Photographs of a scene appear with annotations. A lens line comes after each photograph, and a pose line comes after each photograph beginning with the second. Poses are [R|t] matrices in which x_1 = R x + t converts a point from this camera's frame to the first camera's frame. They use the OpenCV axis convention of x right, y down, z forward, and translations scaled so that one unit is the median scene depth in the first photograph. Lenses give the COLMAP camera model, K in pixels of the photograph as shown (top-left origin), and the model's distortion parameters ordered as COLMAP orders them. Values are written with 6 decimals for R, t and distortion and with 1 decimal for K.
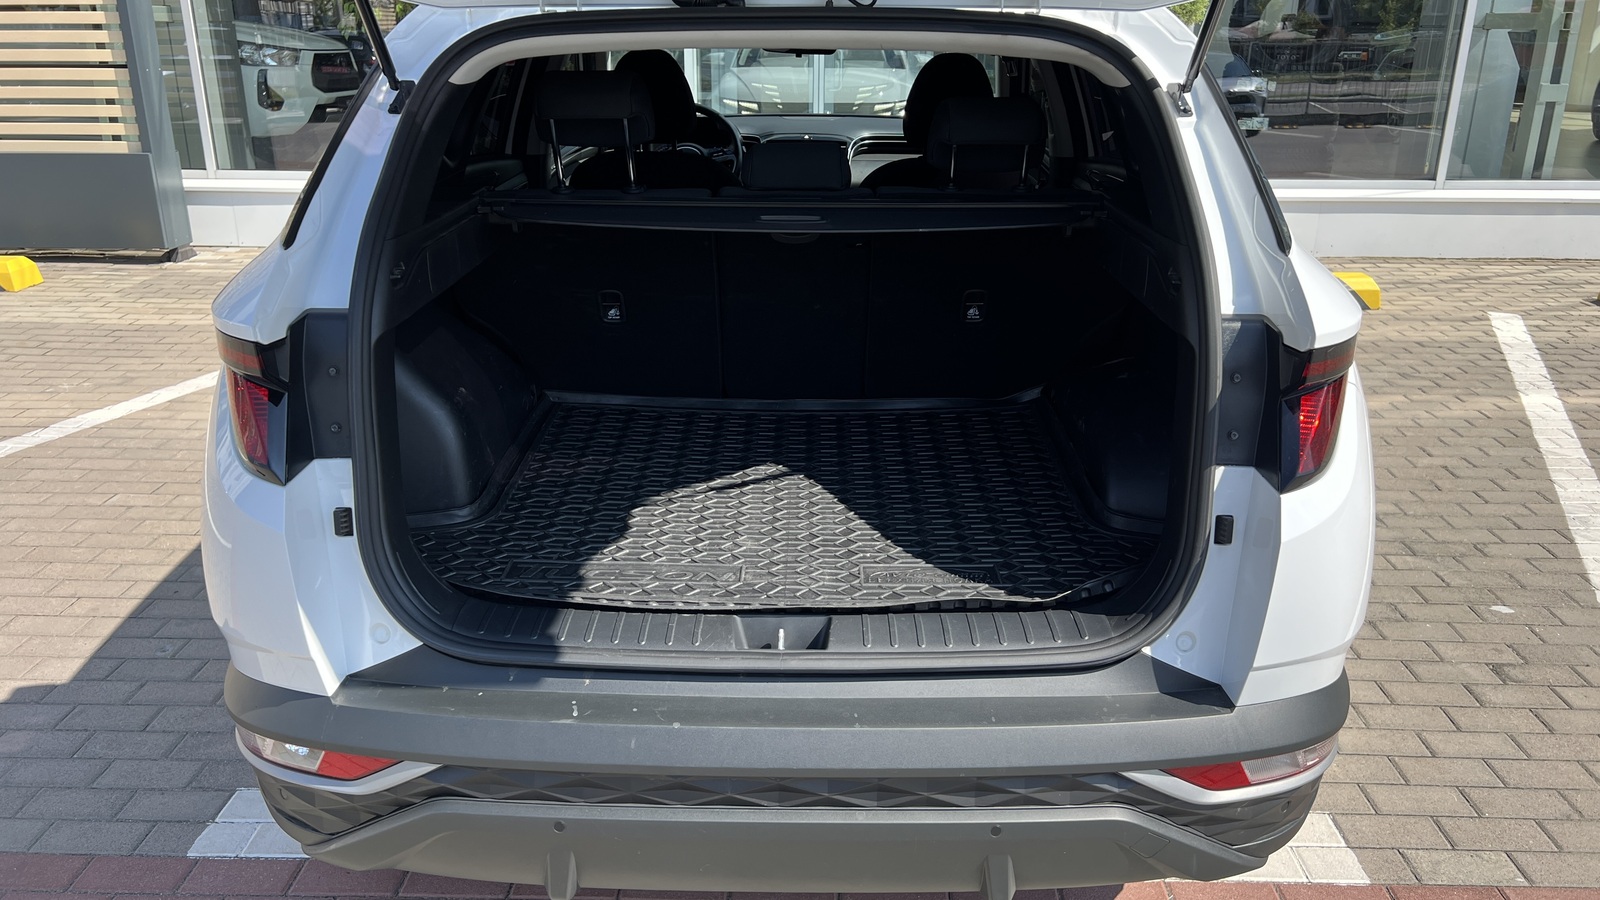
lens RADIAL K [[1213.9, 0, 799.5], [0, 1213.9, 462.8], [0, 0, 1]] dist [0.049825, -0.058384]
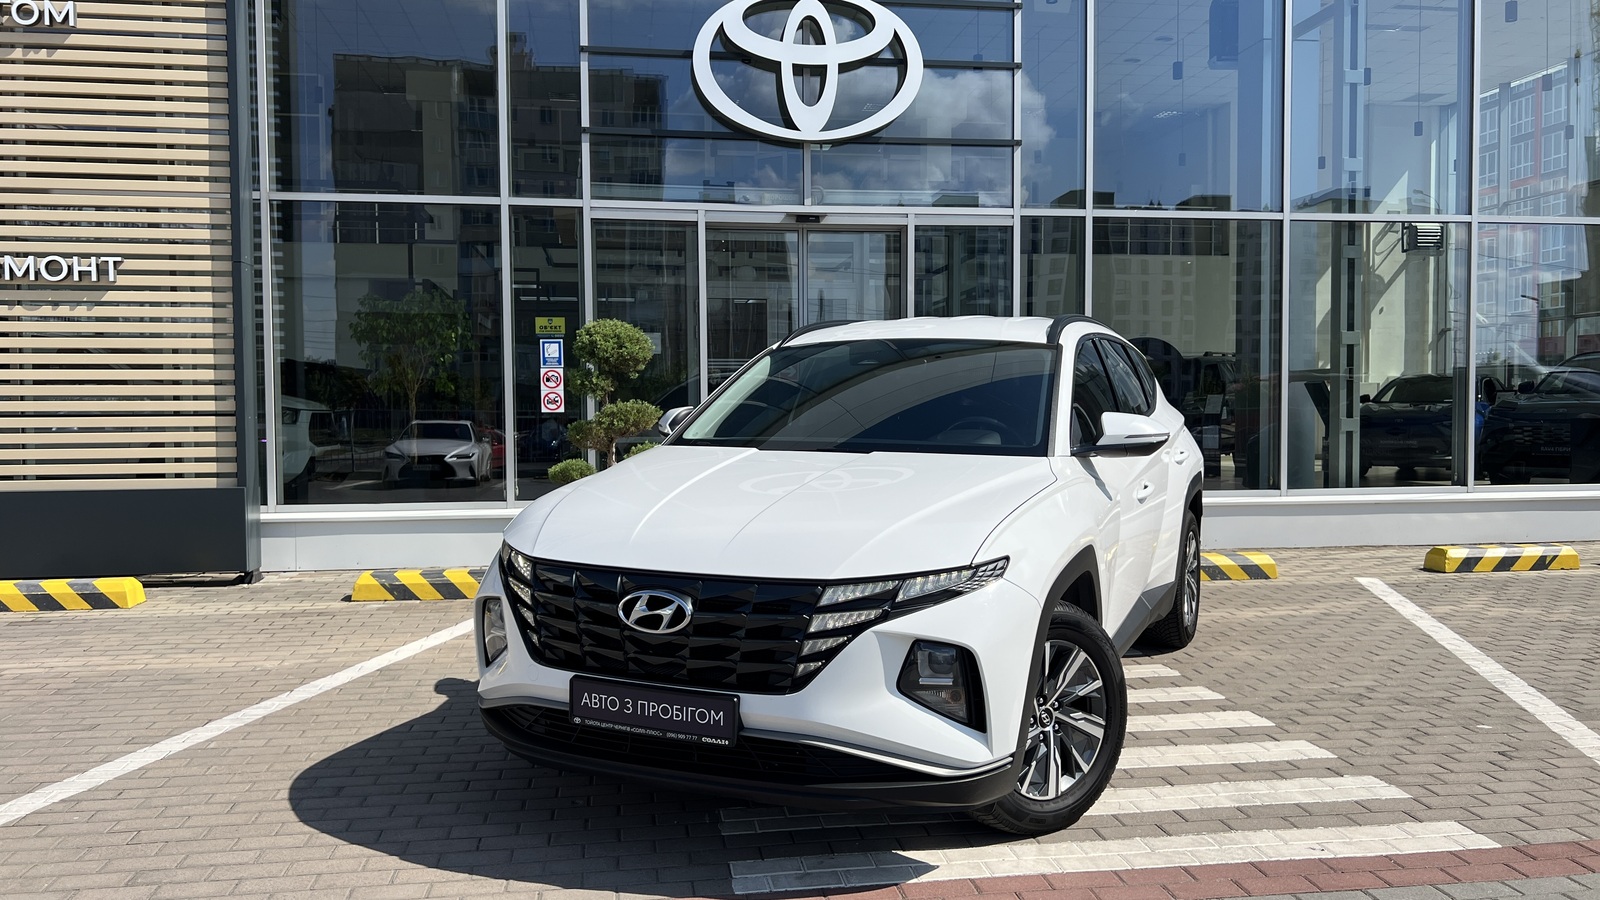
lens RADIAL K [[1213.9, 0, 808.6], [0, 1213.9, 454.5], [0, 0, 1]] dist [0.049825, -0.058384]
pose [[0.983787, -0.016717, 0.178561, -0.328320], [0.069492, 0.953396, -0.293611, 0.128528], [-0.165331, 0.301259, 0.939100, -0.230480]]
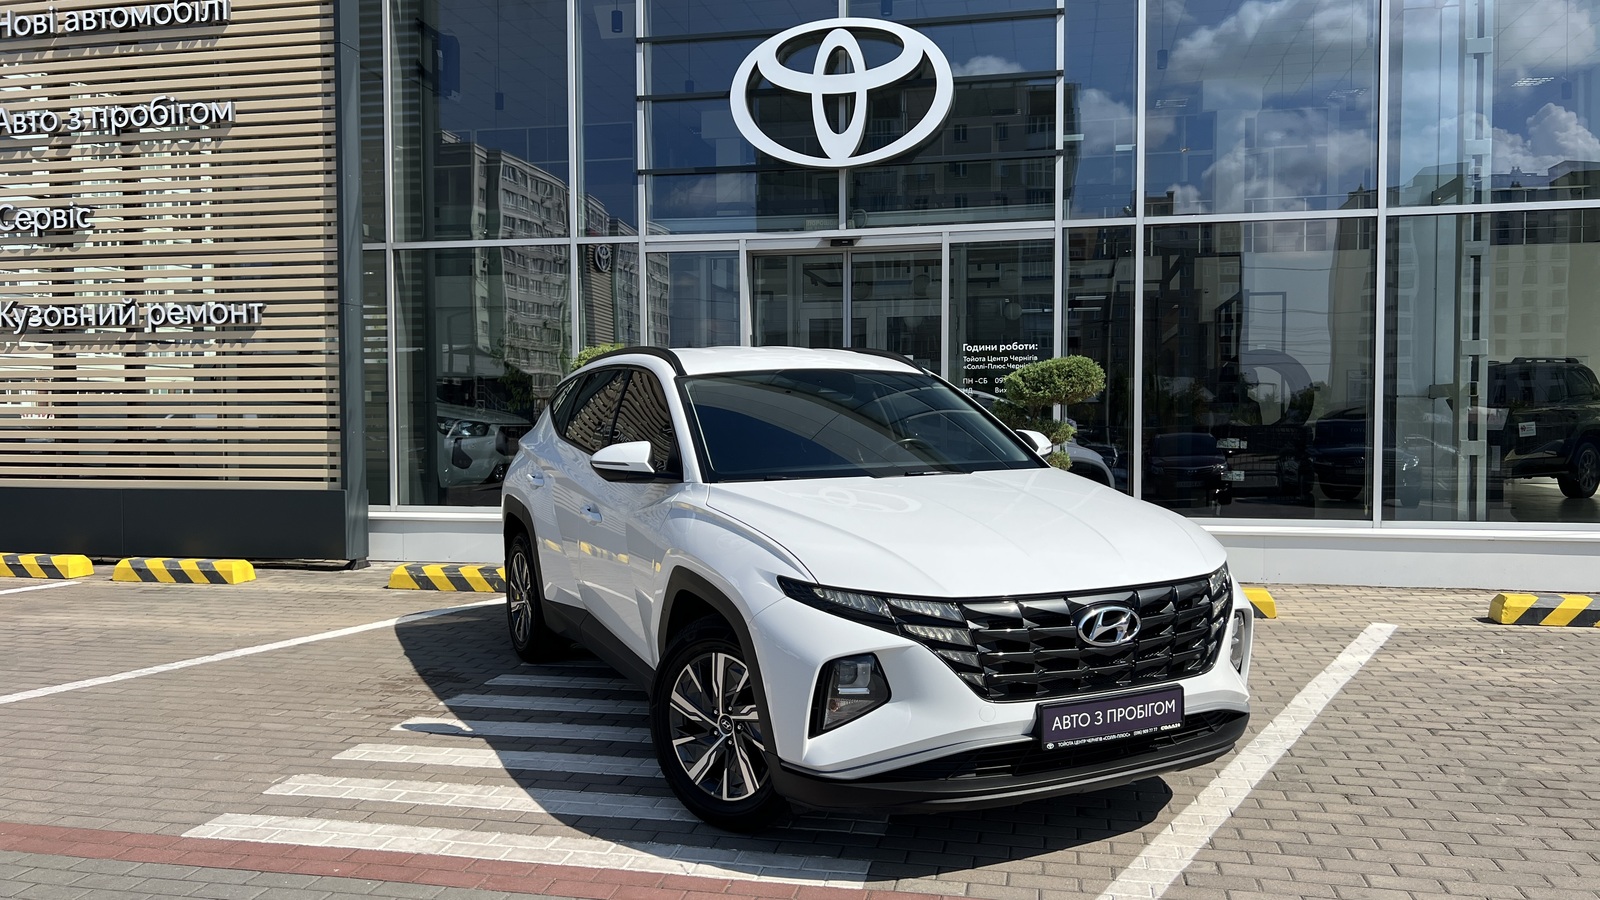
lens RADIAL K [[1213.9, 0, 803.3], [0, 1213.9, 462.5], [0, 0, 1]] dist [0.049825, -0.058384]
pose [[0.983770, 0.000114, -0.179432, 0.324737], [-0.054111, 0.953632, -0.296071, 0.140993], [0.171078, 0.300975, 0.938161, -0.300742]]
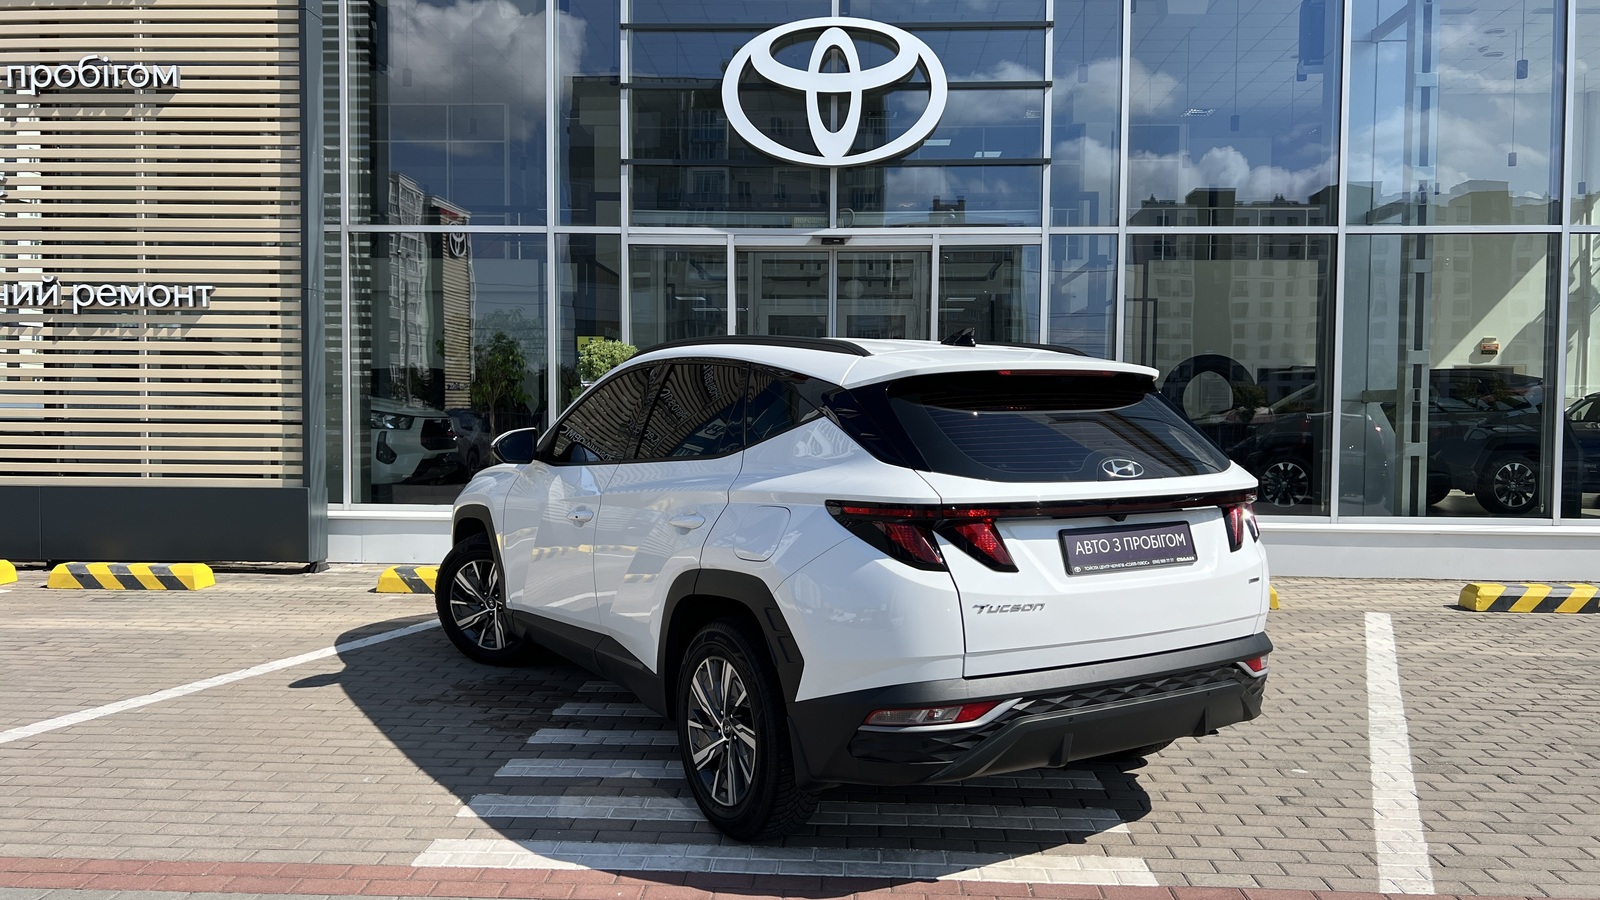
lens RADIAL K [[1213.9, 0, 805.9], [0, 1213.9, 459.5], [0, 0, 1]] dist [0.049825, -0.058384]
pose [[0.999853, 0.004334, -0.016603, 0.016286], [-0.009085, 0.954537, -0.297955, 0.142238], [0.014557, 0.298062, 0.954435, -0.329290]]
